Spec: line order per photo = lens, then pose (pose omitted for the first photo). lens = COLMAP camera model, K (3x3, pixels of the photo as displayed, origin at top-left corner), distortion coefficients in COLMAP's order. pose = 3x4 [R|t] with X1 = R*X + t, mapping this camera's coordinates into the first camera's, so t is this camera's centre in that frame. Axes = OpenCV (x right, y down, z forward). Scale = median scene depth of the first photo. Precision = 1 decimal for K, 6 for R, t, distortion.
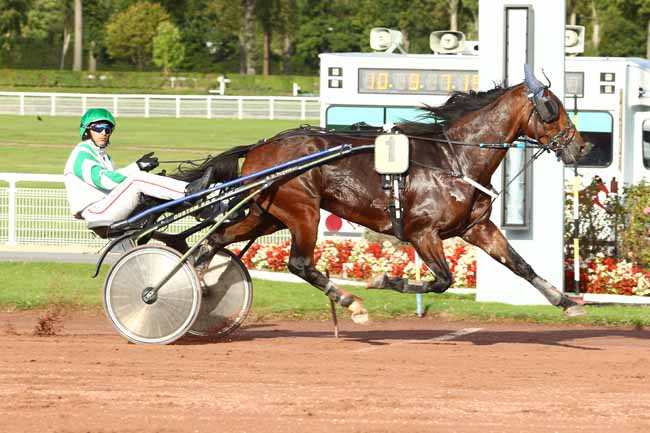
lens RADIAL K [[2960.6, 0, 325.0], [0, 2960.6, 216.5], [0, 0, 1]] dist [-0.002899, -0.629784]
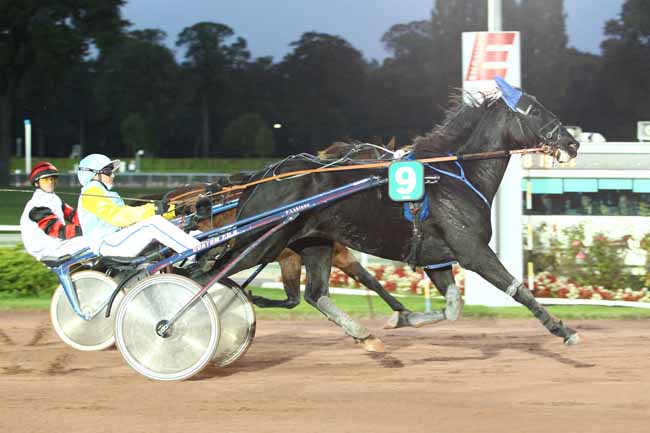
lens RADIAL K [[1712.8, 0, 325.0], [0, 1712.8, 216.5], [0, 0, 1]] dist [-0.474897, -0.140745]
pose [[0.999535, -0.015037, -0.026518, 0.002436], [0.014487, 0.999678, -0.020844, 0.000502], [0.026823, 0.020451, 0.999431, 0.119100]]
